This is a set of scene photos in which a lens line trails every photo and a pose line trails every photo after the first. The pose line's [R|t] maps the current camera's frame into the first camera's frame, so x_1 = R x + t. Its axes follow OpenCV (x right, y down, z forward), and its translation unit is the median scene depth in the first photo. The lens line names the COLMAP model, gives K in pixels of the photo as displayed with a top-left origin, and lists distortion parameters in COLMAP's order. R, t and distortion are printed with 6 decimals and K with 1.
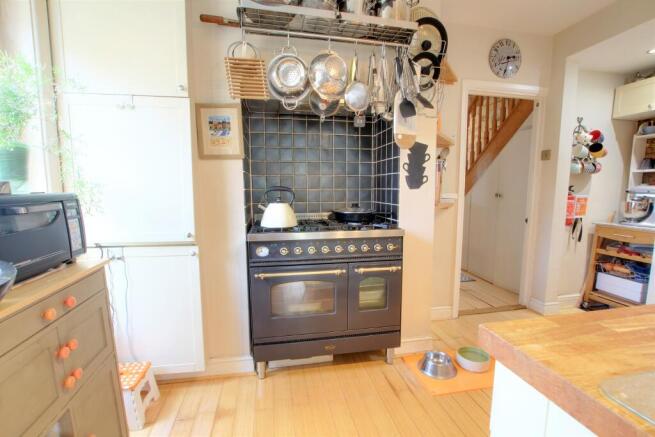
lens RADIAL K [[303.5, 0, 328.7], [0, 303.5, 220.0], [0, 0, 1]] dist [-0.030727, 0.003037]
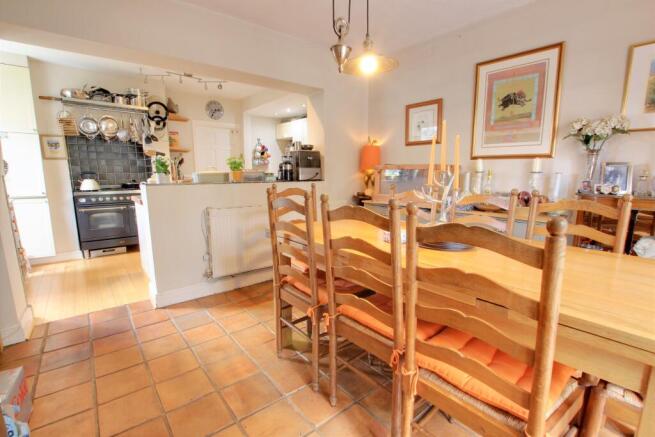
lens RADIAL K [[303.5, 0, 328.2], [0, 303.5, 220.6], [0, 0, 1]] dist [-0.030727, 0.003037]
pose [[0.877936, -0.075930, 0.472718, 0.340737], [0.053401, 0.996713, 0.060919, 0.220501], [-0.475790, -0.028239, 0.879105, -1.878105]]
